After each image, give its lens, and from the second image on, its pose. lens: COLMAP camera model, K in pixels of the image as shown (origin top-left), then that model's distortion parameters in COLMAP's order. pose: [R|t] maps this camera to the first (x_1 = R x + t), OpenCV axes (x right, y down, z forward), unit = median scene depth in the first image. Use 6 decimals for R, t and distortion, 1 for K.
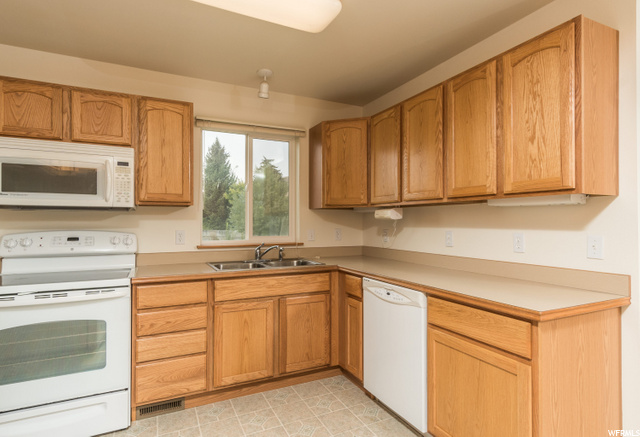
lens RADIAL K [[343.2, 0, 319.3], [0, 343.2, 219.7], [0, 0, 1]] dist [-0.002976, -0.000492]
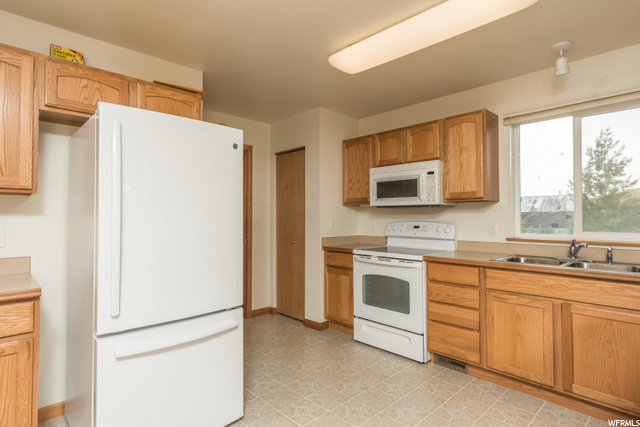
lens RADIAL K [[365.1, 0, 346.3], [0, 365.1, 212.4], [0, 0, 1]] dist [-0.000606, -0.000820]
pose [[0.310734, -0.009858, -0.950446, 0.671561], [0.009786, 0.999926, -0.007172, 0.001090], [0.950447, -0.007073, 0.310807, 0.215751]]
